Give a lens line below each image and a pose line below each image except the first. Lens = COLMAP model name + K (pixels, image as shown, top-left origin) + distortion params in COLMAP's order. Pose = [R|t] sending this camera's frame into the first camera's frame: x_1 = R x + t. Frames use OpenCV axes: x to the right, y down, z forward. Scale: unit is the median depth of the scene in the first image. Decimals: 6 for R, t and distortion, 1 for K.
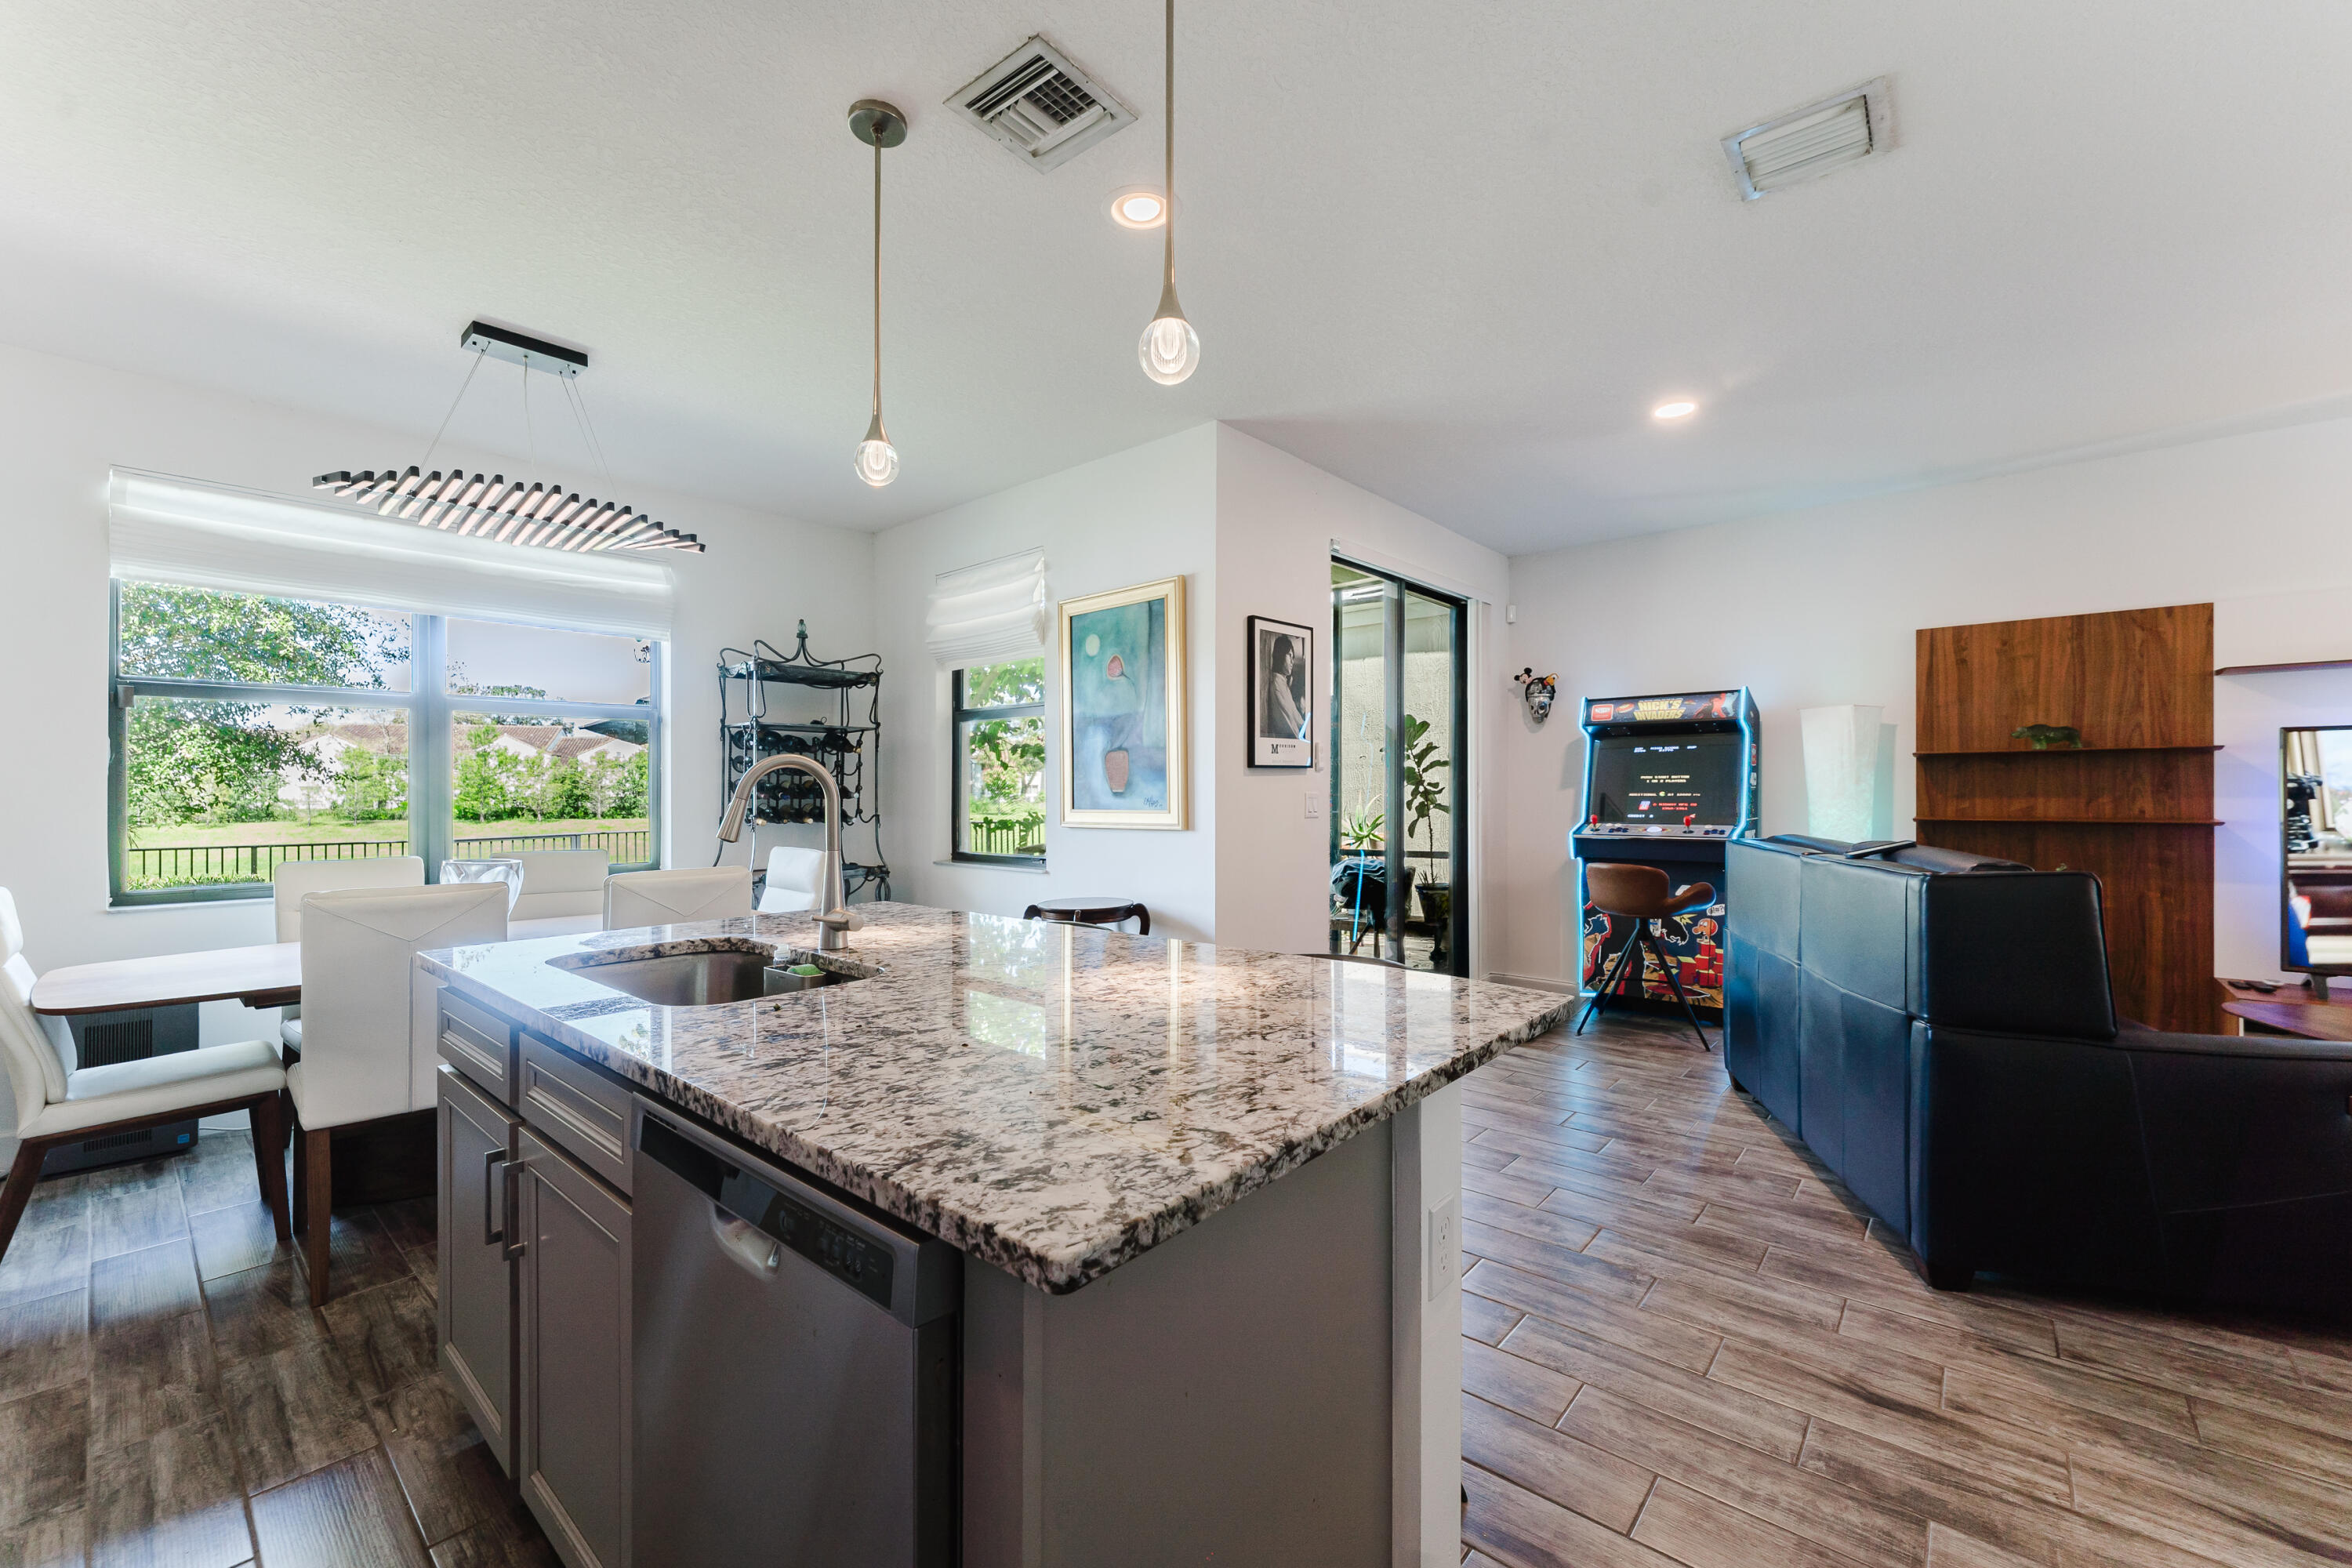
lens RADIAL K [[927.1, 0, 1176.0], [0, 927.1, 784.0], [0, 0, 1]] dist [-0.001399, -0.000130]
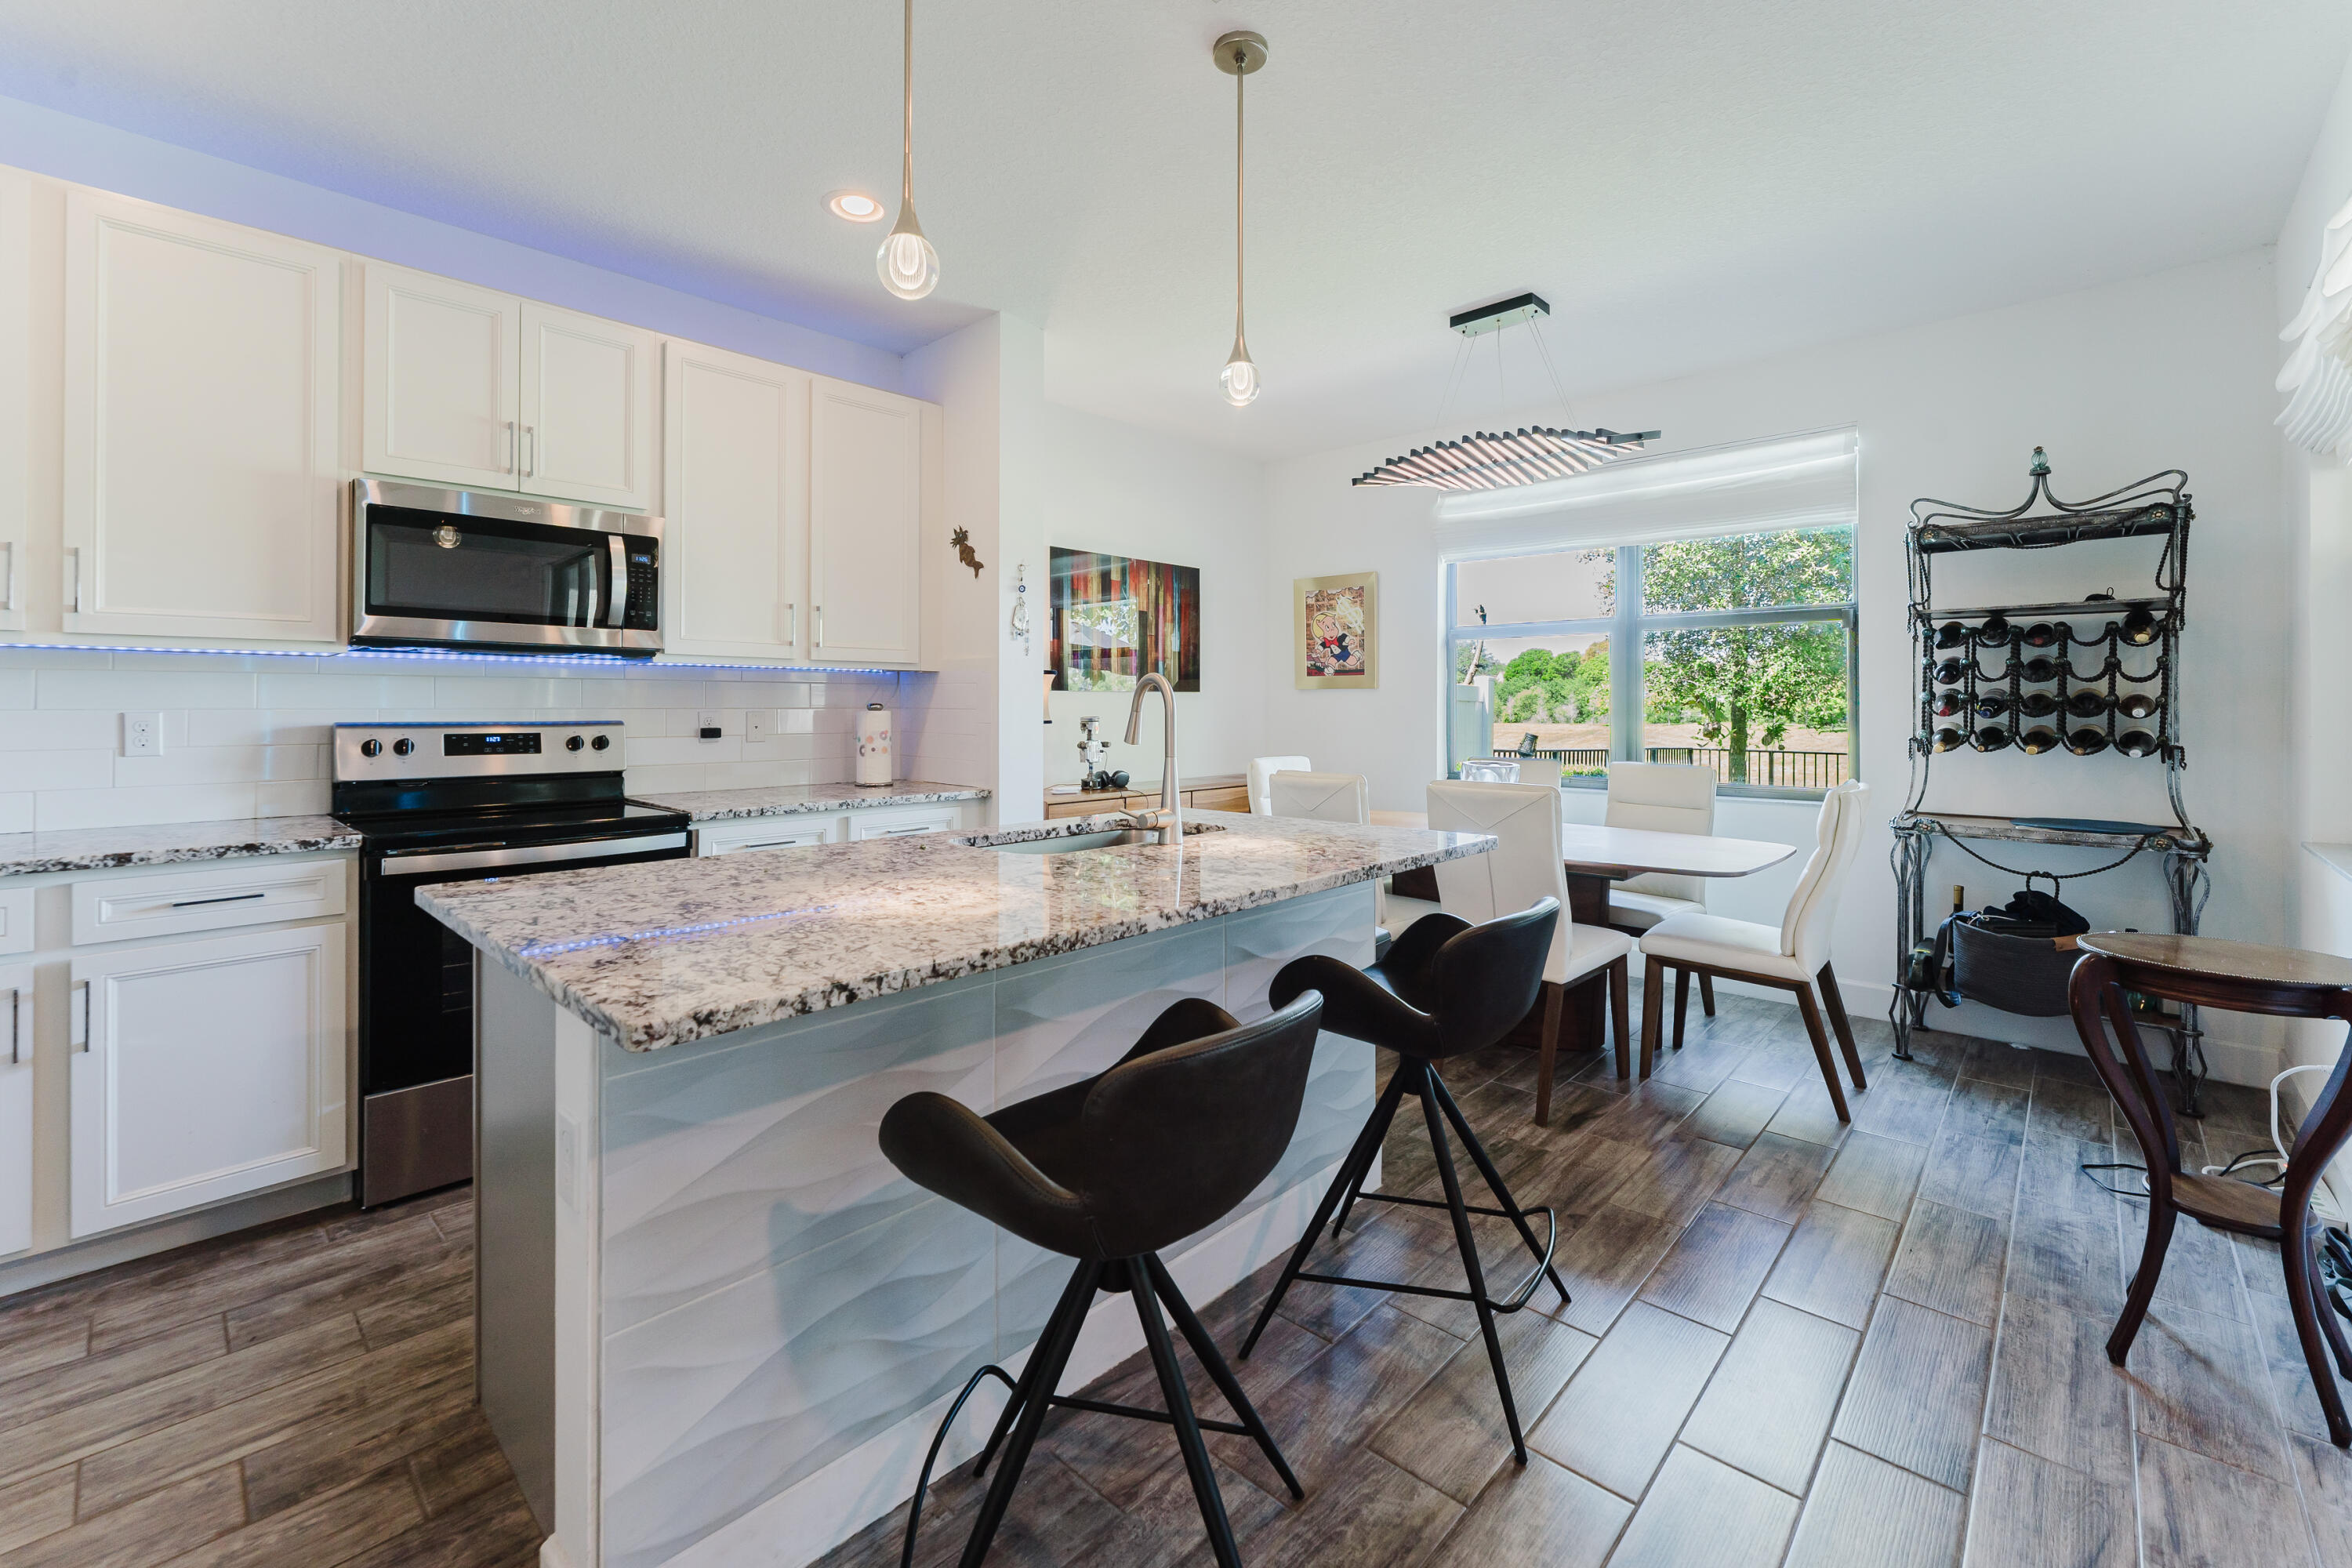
lens RADIAL K [[989.3, 0, 1182.9], [0, 989.3, 700.2], [0, 0, 1]] dist [-0.005721, -0.000501]
pose [[-0.032219, -0.003302, -0.999475, 0.388234], [0.006793, 0.999971, -0.003523, 0.003654], [0.999458, -0.006903, -0.032196, 0.487469]]
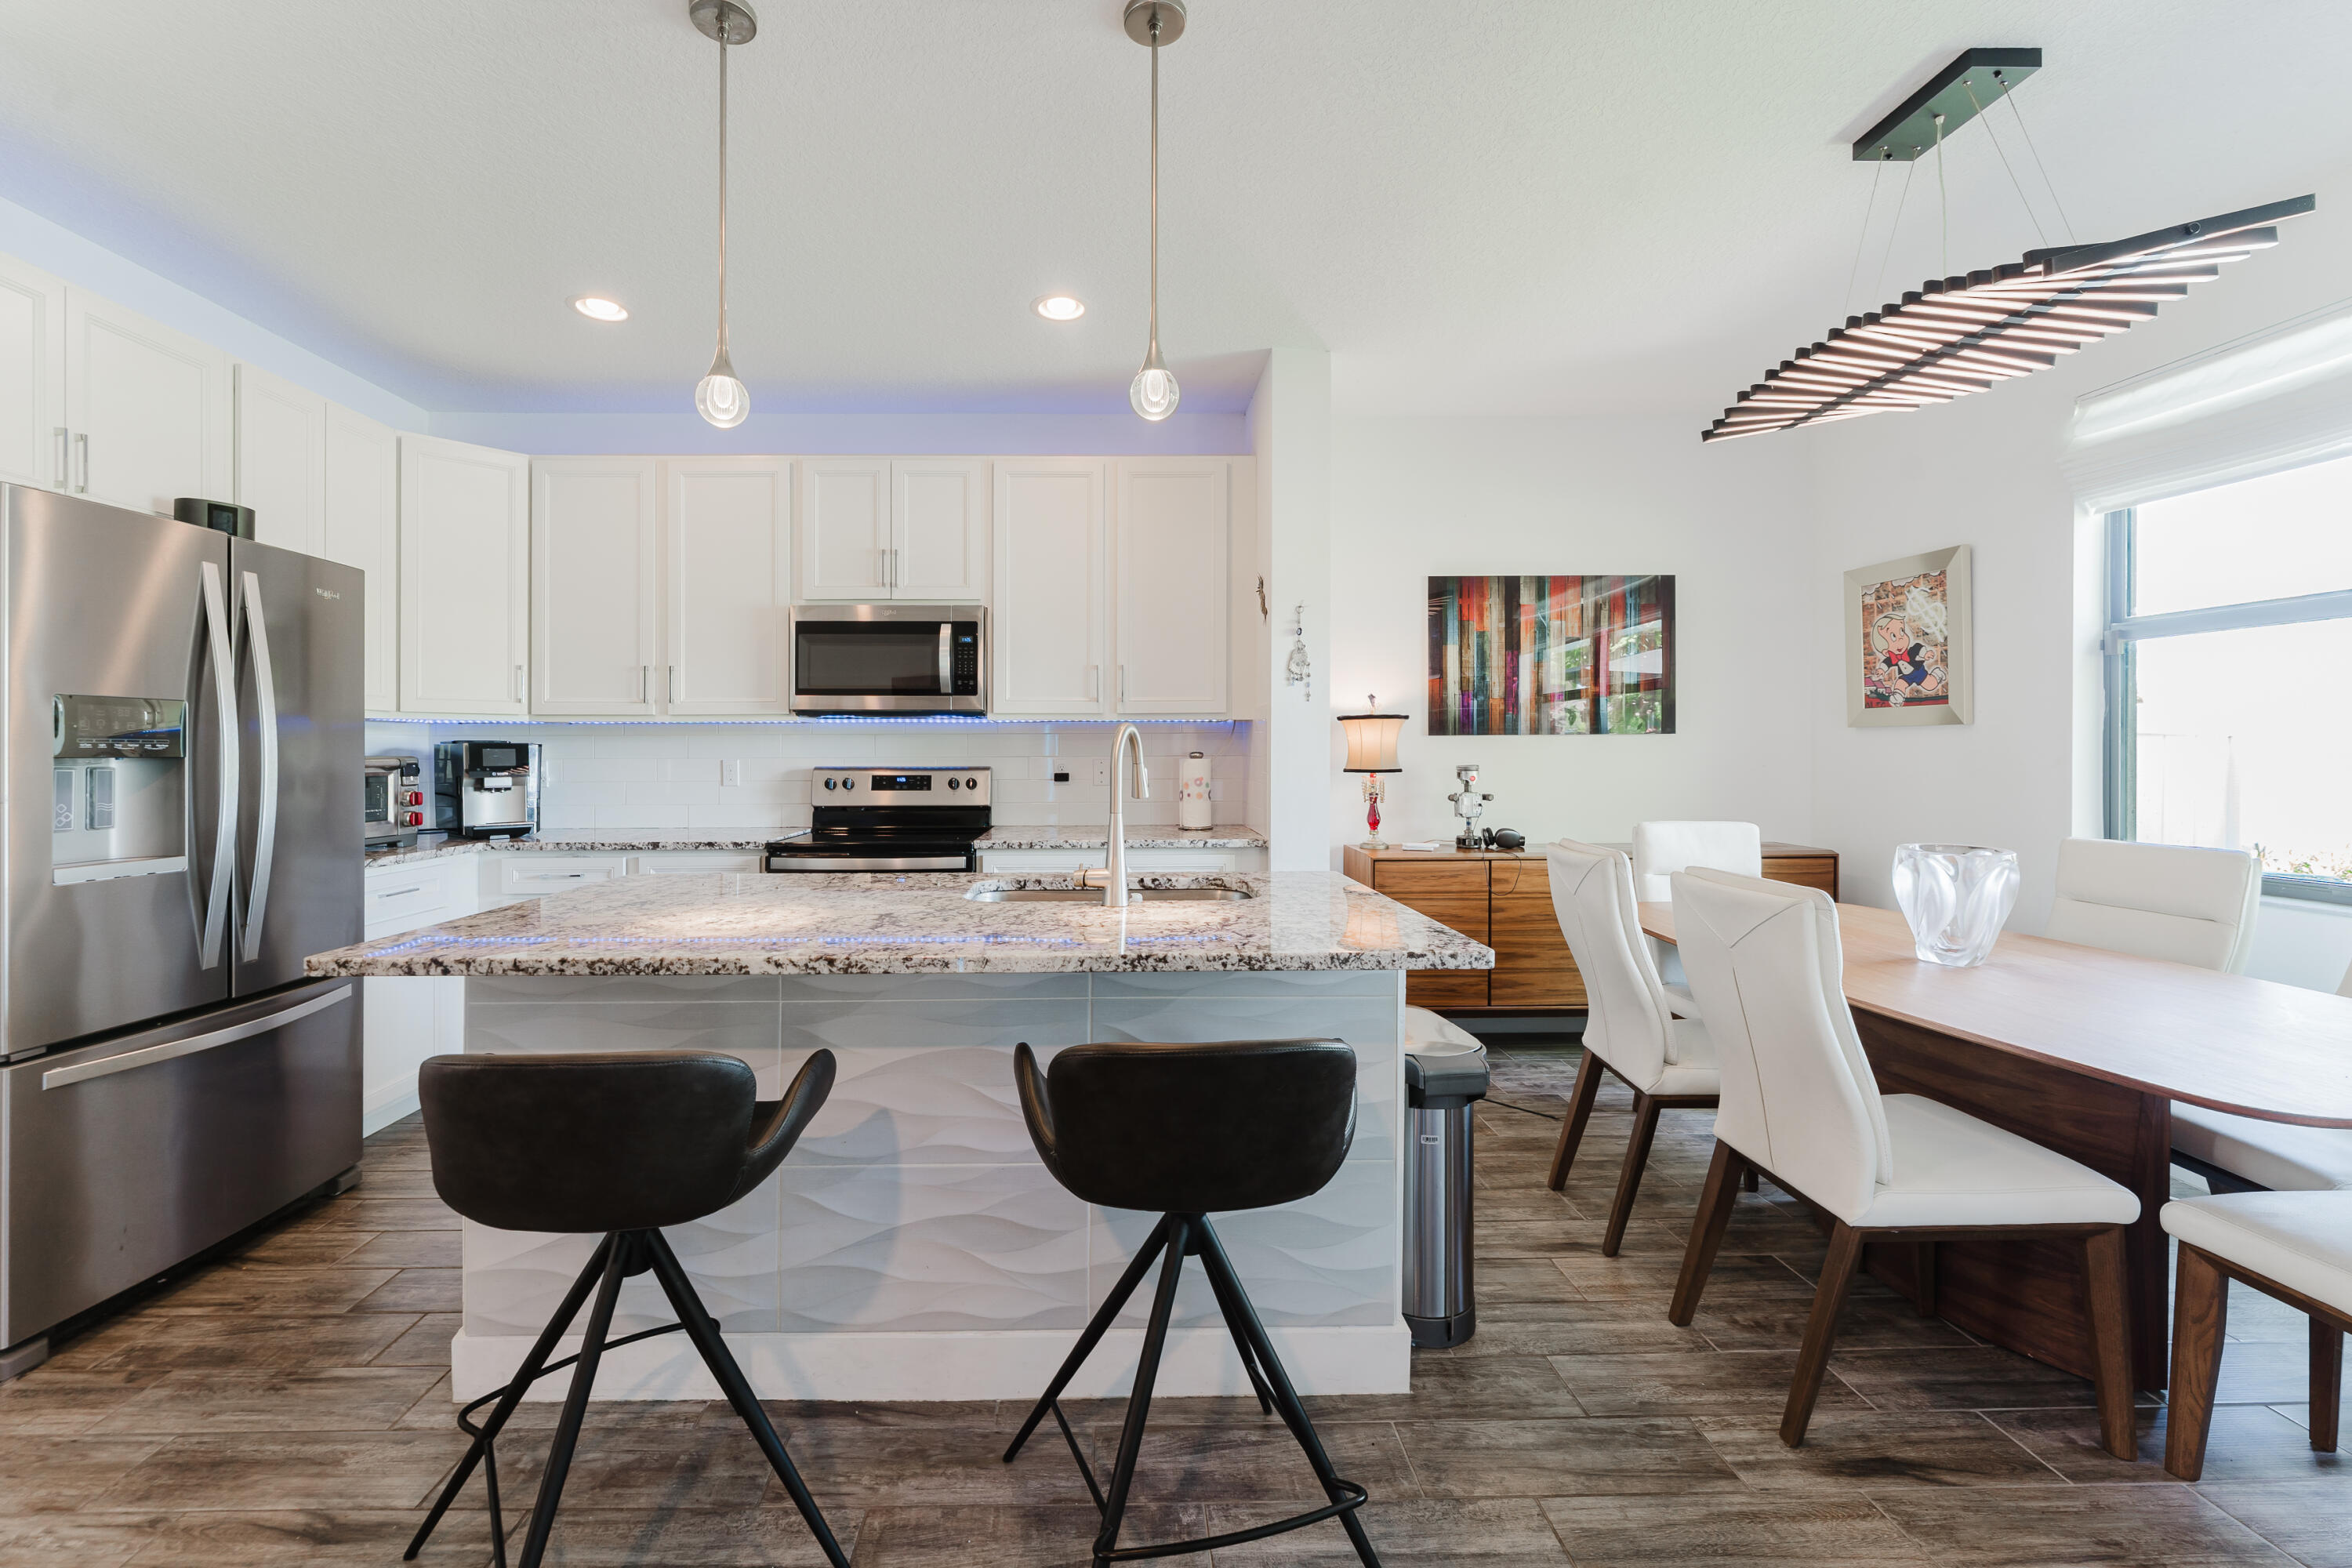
lens RADIAL K [[977.7, 0, 1121.8], [0, 977.7, 747.0], [0, 0, 1]] dist [-0.007495, 0.000035]
pose [[-0.746761, 0.003837, -0.665082, 0.170854], [0.011095, 0.999916, -0.006690, 0.002488], [0.665000, -0.012375, -0.746740, 0.847496]]
